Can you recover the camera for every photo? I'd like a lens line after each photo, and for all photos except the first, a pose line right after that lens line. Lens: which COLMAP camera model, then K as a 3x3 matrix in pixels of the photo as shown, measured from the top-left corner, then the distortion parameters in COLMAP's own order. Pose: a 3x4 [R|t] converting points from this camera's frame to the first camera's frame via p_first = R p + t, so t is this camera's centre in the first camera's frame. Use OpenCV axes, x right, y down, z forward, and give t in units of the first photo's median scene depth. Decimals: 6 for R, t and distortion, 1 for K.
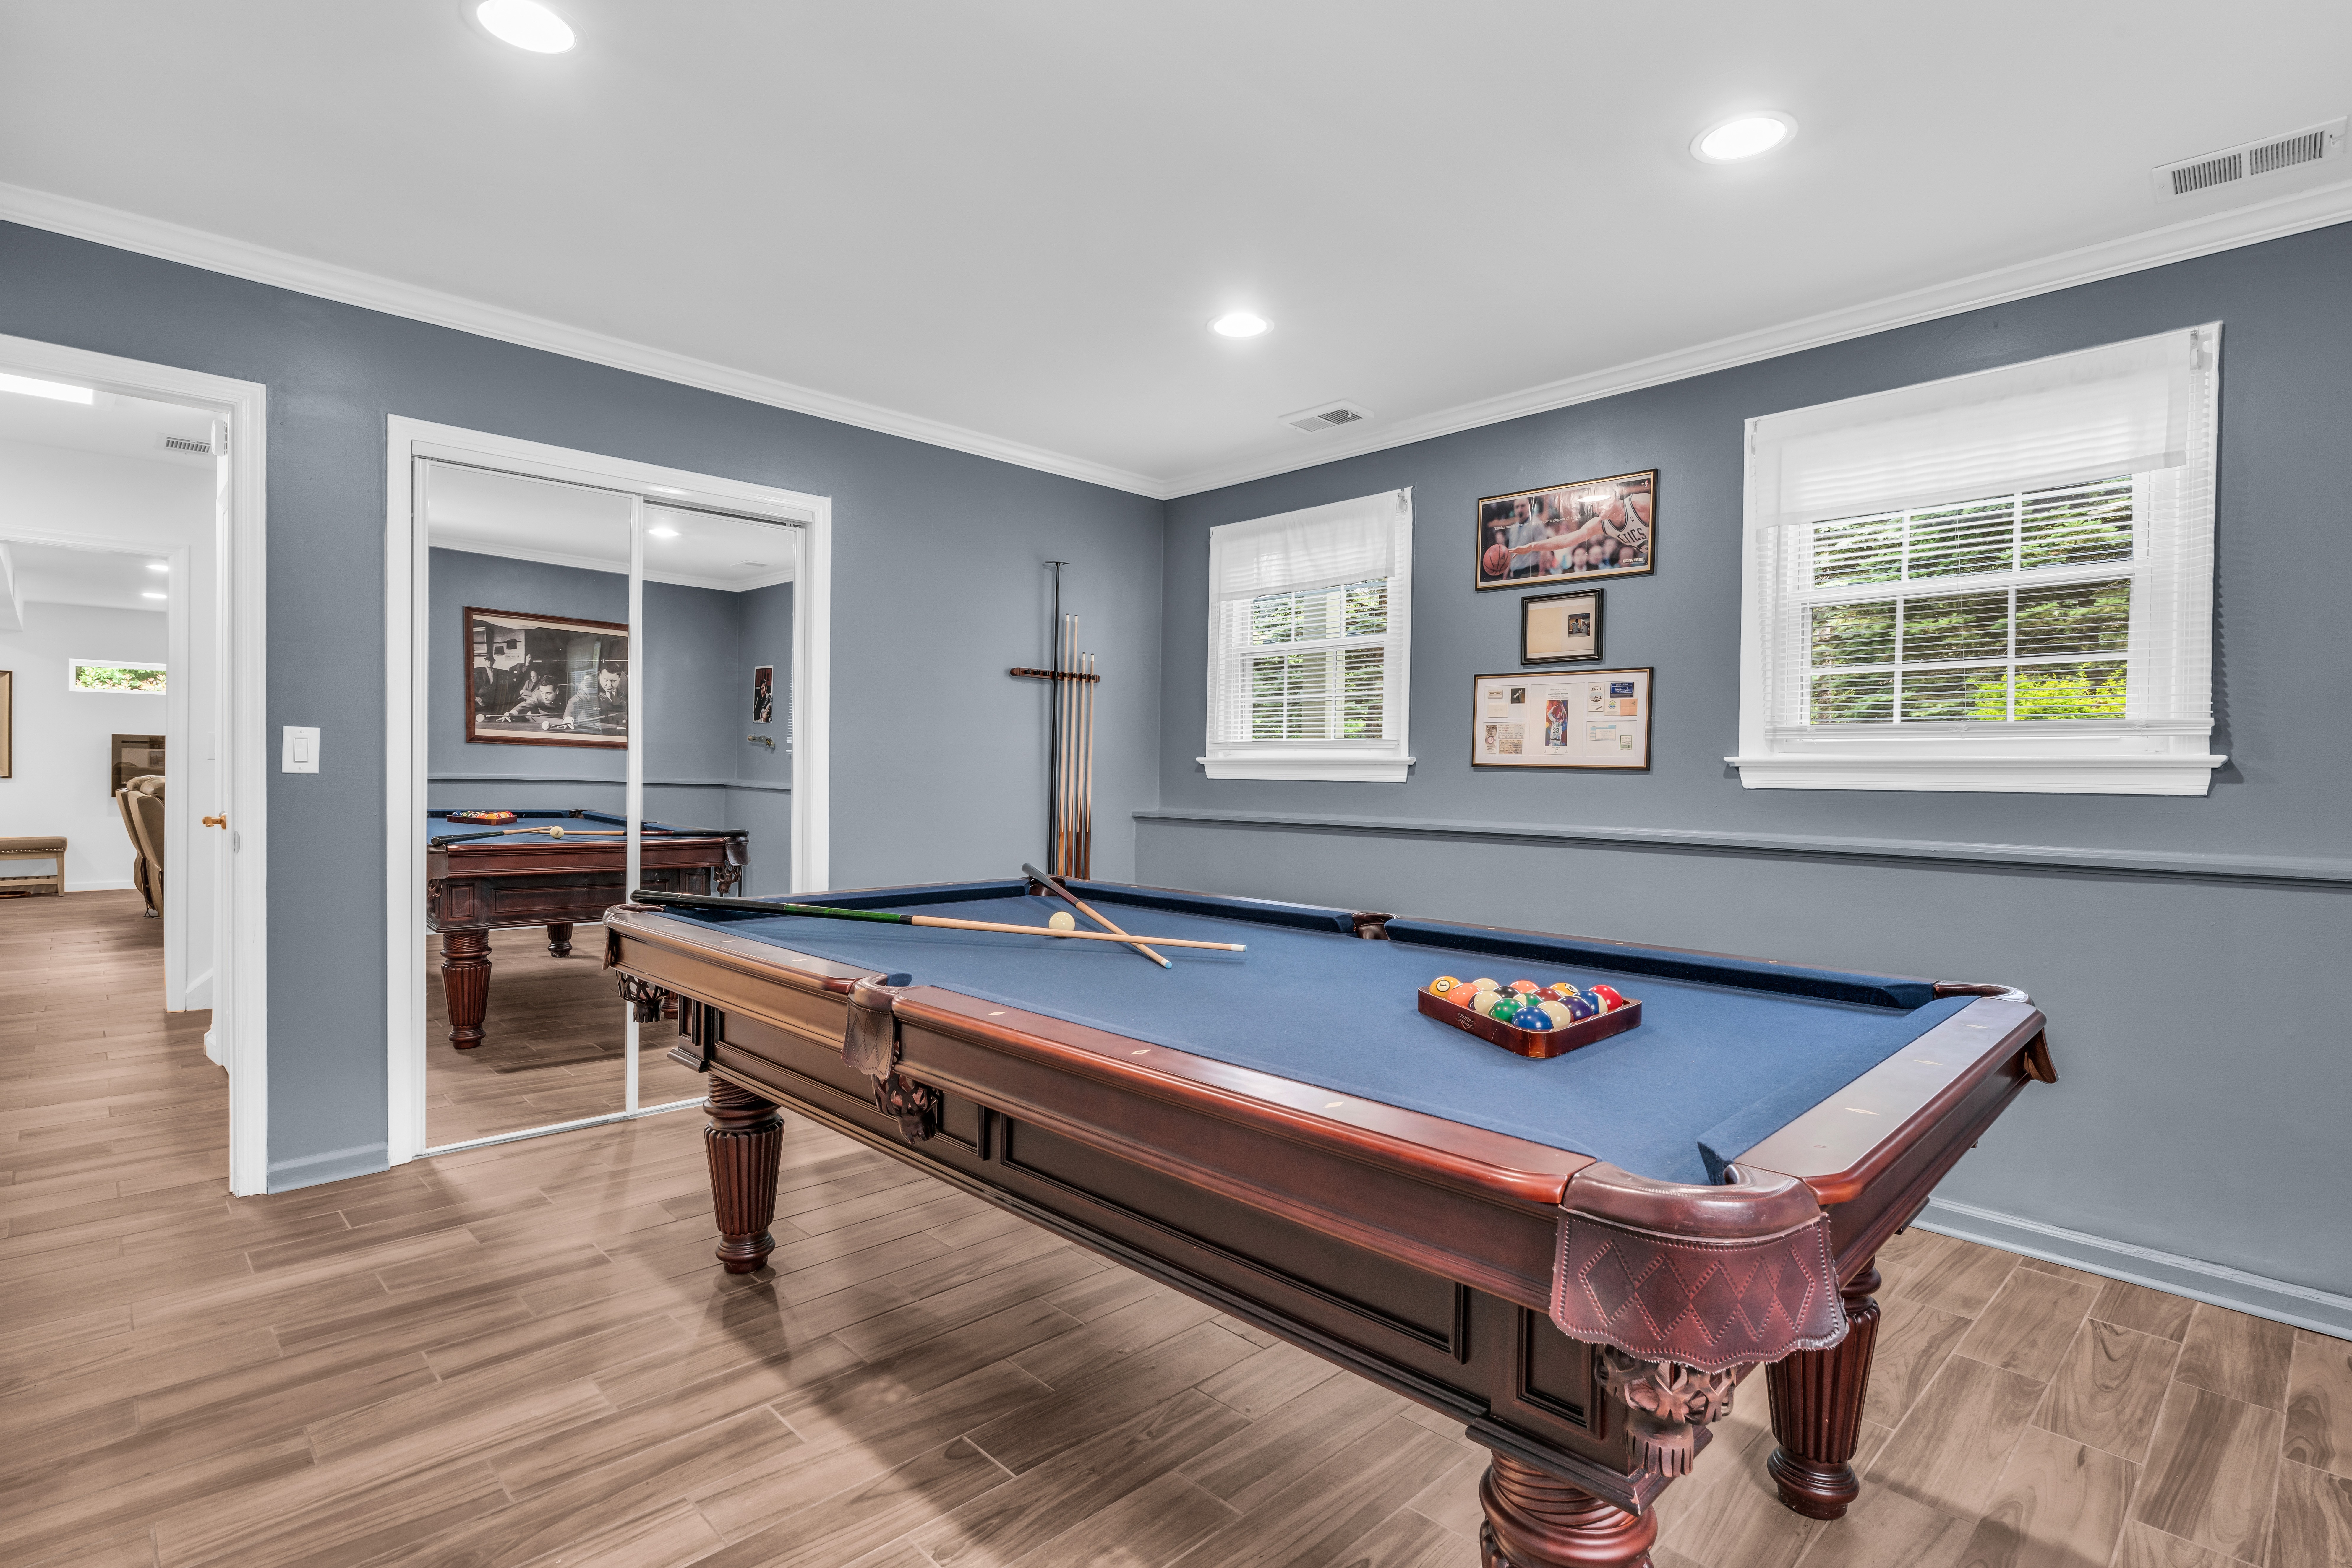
lens RADIAL K [[1121.3, 0, 1181.4], [0, 1121.3, 788.4], [0, 0, 1]] dist [0.002532, -0.003610]
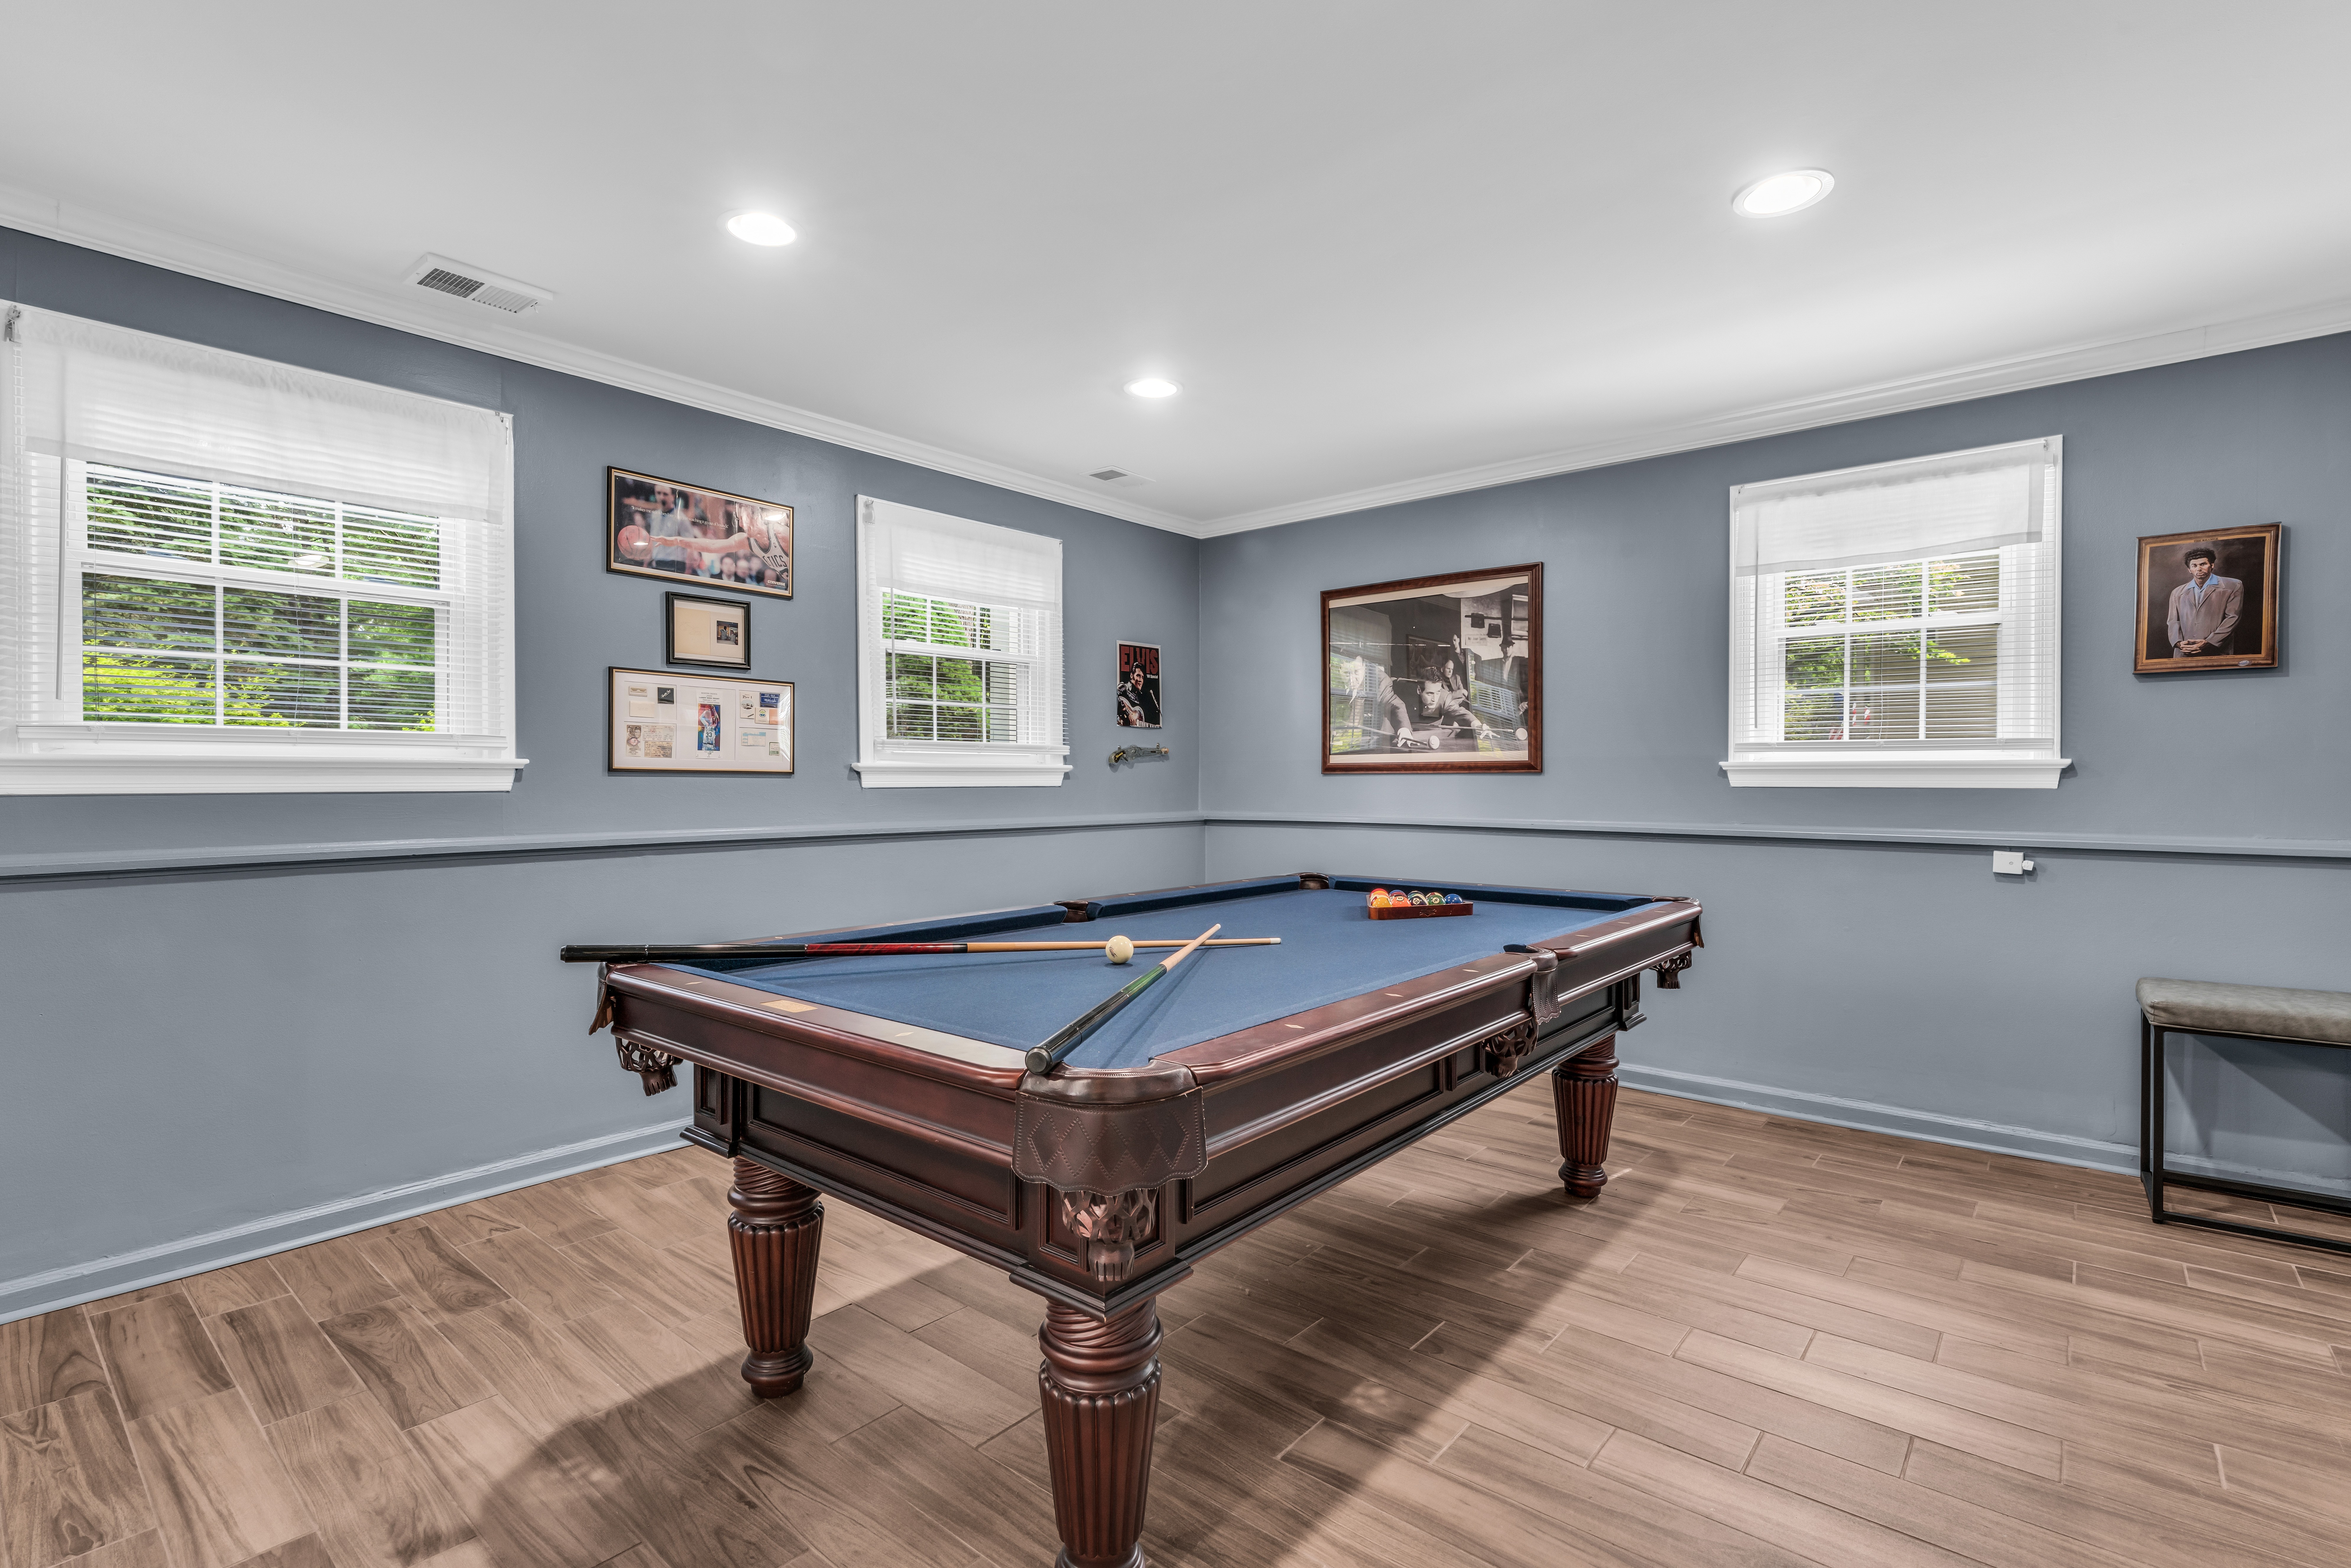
lens RADIAL K [[1057.8, 0, 1182.6], [0, 1057.8, 782.5], [0, 0, 1]] dist [0.004344, -0.000970]
pose [[-0.069345, -0.015824, 0.997467, -0.634835], [0.014186, 0.999757, 0.016846, -0.019099], [-0.997492, 0.015318, -0.069103, 0.649529]]
